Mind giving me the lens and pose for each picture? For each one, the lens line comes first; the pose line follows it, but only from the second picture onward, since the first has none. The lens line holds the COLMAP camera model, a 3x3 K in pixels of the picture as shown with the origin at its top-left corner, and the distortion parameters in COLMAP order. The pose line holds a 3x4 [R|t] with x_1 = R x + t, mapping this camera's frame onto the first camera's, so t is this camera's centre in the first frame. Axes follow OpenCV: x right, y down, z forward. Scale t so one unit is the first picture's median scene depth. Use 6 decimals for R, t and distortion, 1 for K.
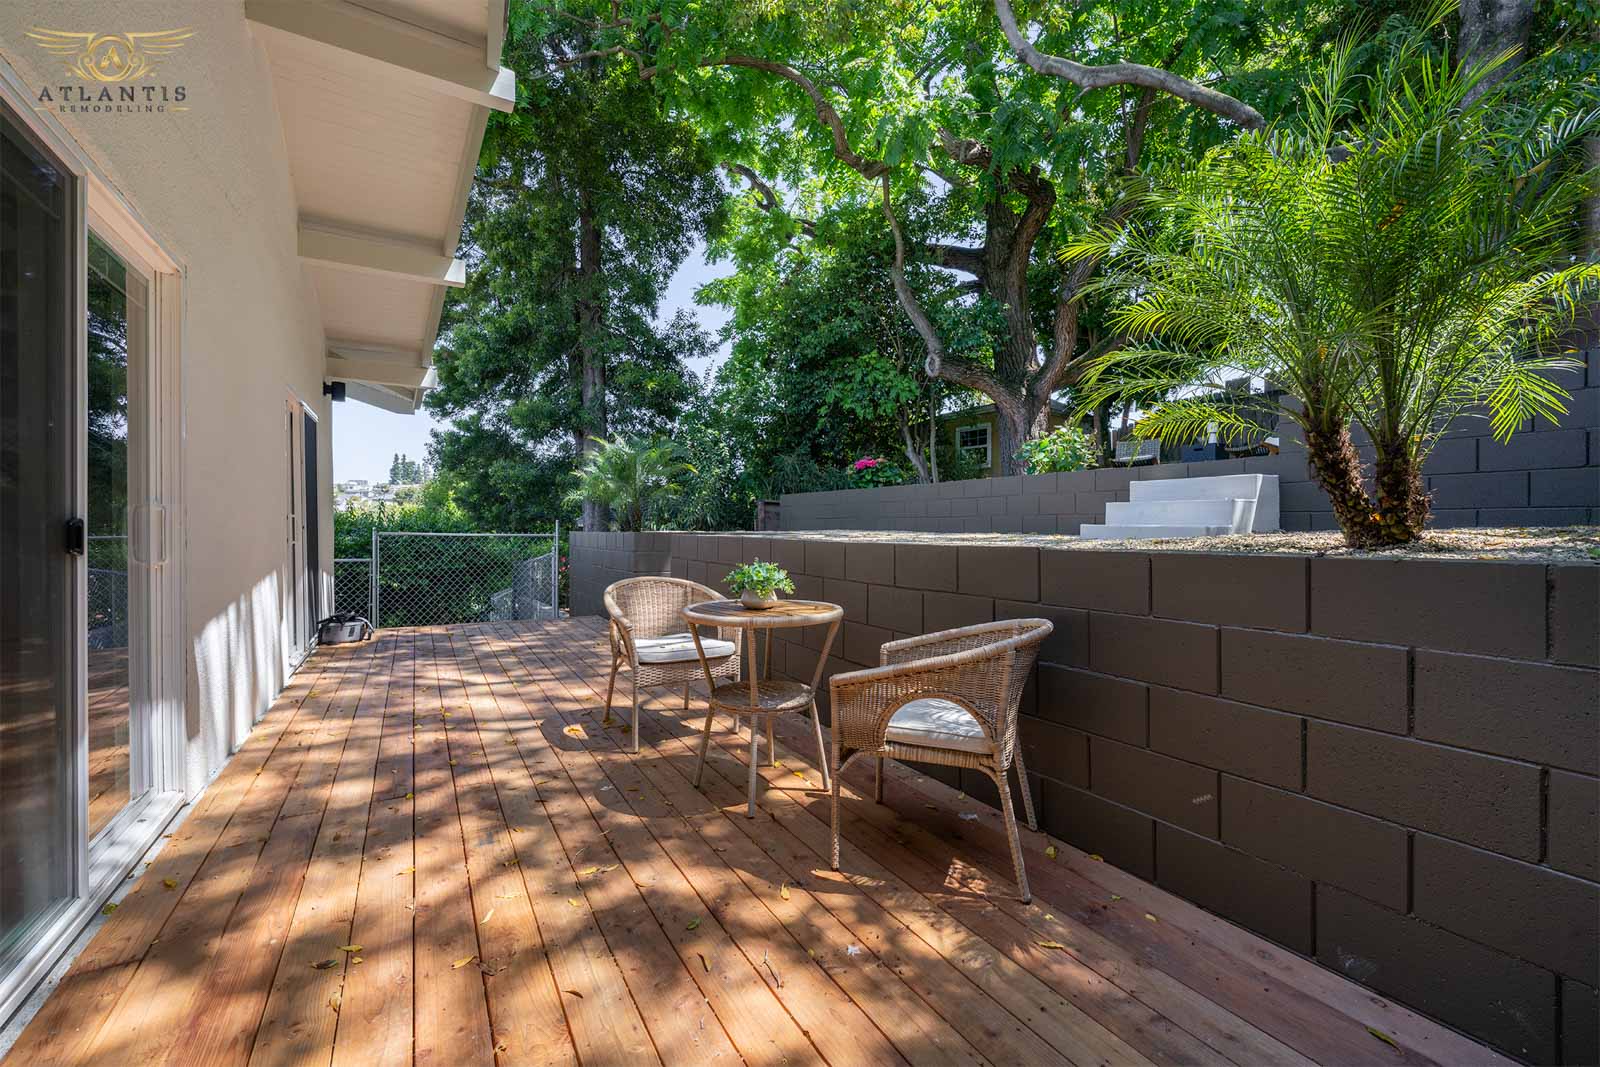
lens RADIAL K [[649.0, 0, 800.5], [0, 649.0, 529.3], [0, 0, 1]] dist [0.001857, -0.000008]
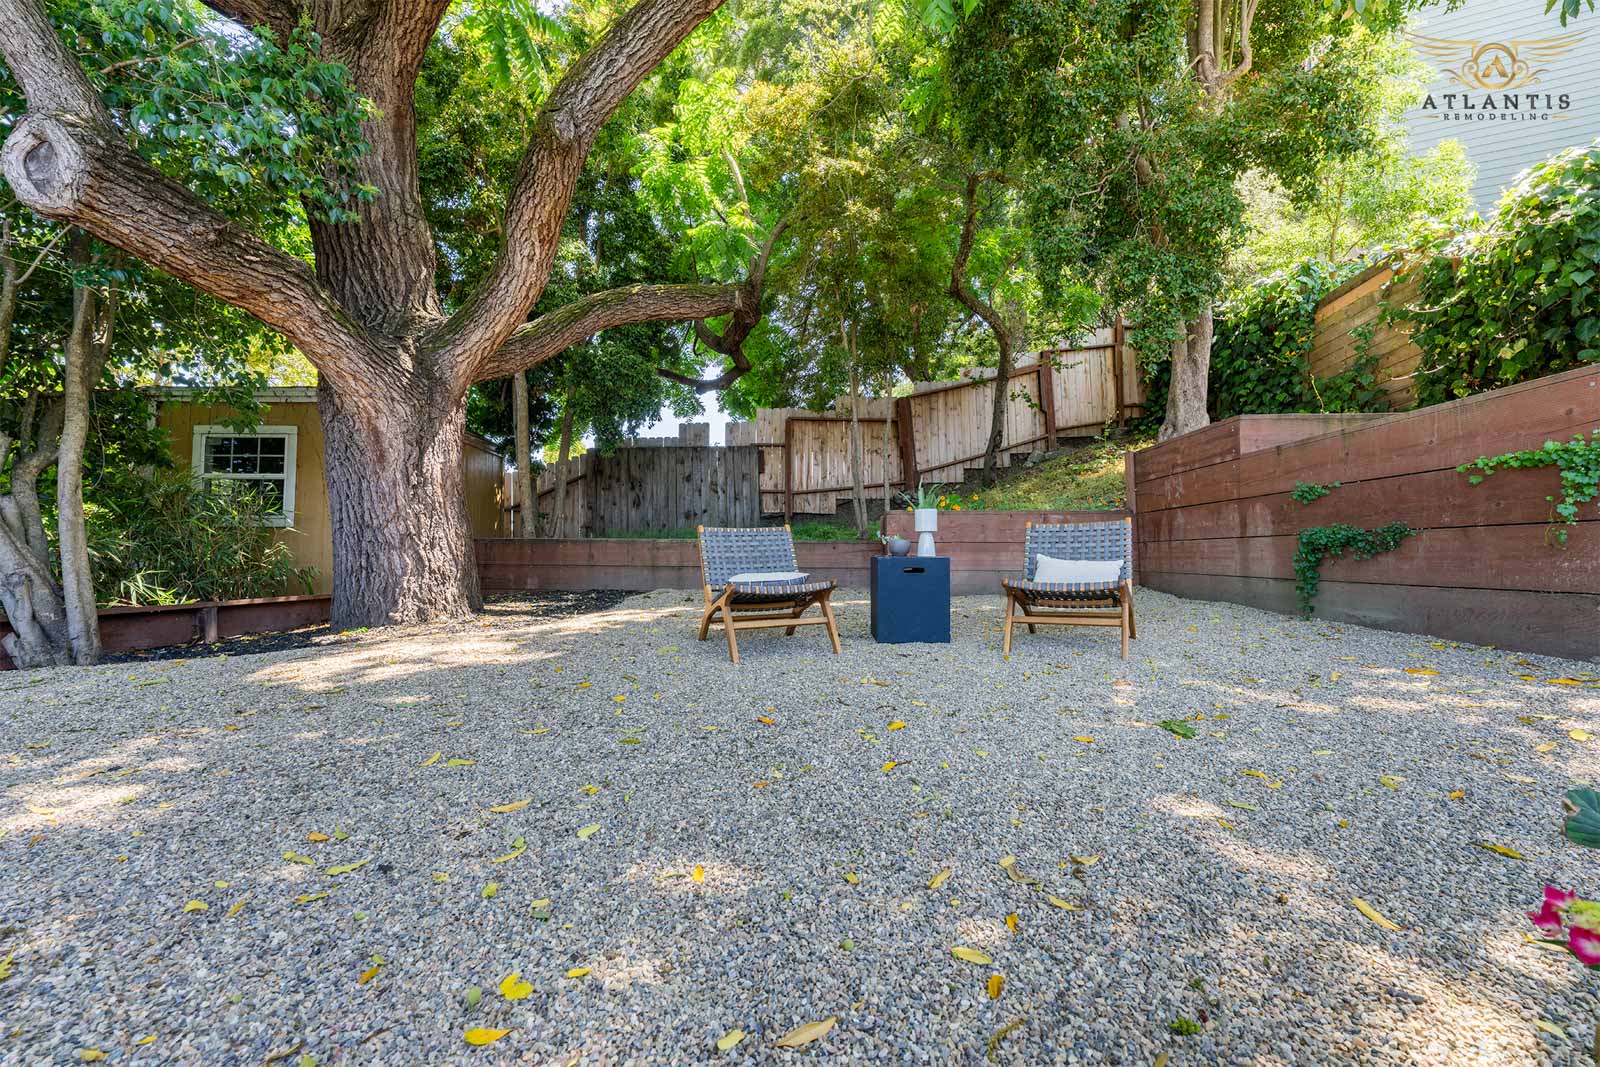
lens RADIAL K [[649.0, 0, 800.5], [0, 649.0, 529.3], [0, 0, 1]] dist [0.001857, -0.000008]
pose [[0.571514, 0.032901, 0.819933, 0.673521], [0.003119, 0.999102, -0.042265, -0.389734], [-0.820587, 0.026712, 0.570898, 2.443560]]
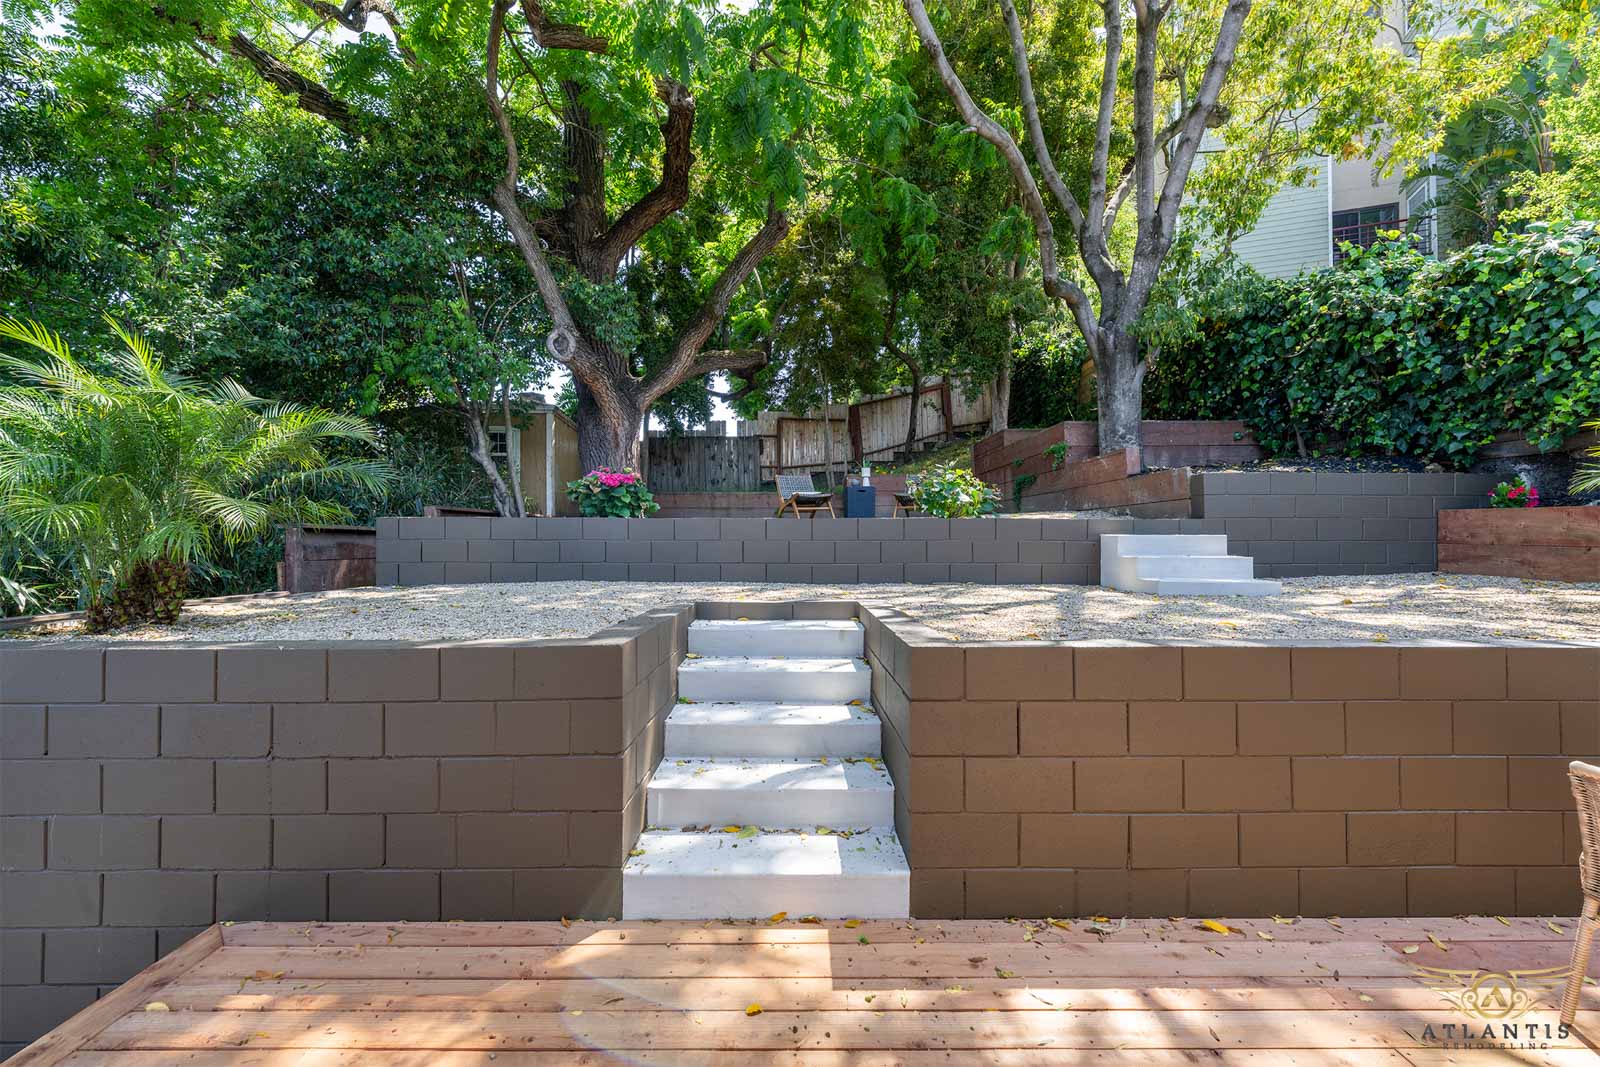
lens RADIAL K [[649.0, 0, 800.5], [0, 649.0, 529.3], [0, 0, 1]] dist [0.001857, -0.000008]
pose [[0.504948, 0.009062, 0.863102, -1.147301], [0.008612, 0.999842, -0.015536, -0.122589], [-0.863107, 0.015277, 0.504790, 1.596031]]
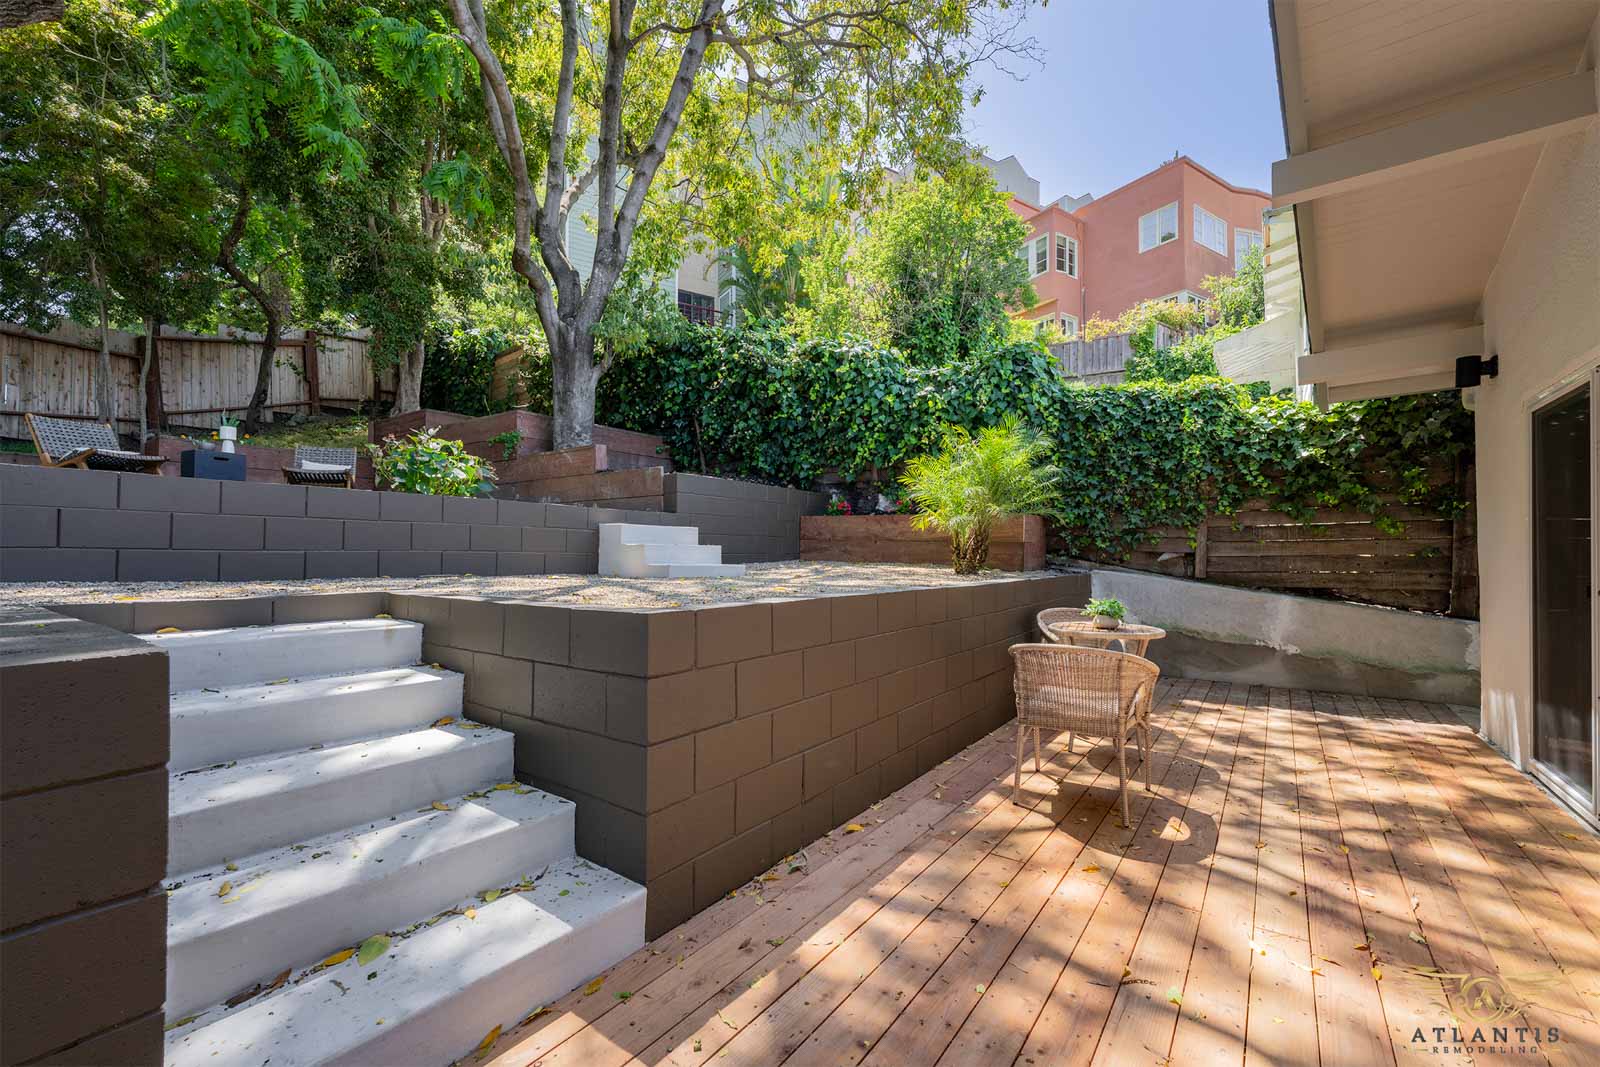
lens RADIAL K [[651.3, 0, 806.0], [0, 651.3, 544.7], [0, 0, 1]] dist [-0.000586, -0.000391]
pose [[-0.395920, 0.005388, 0.918269, -1.052813], [-0.002267, 0.999974, -0.006845, -0.053840], [-0.918282, -0.004792, -0.395897, 2.005833]]
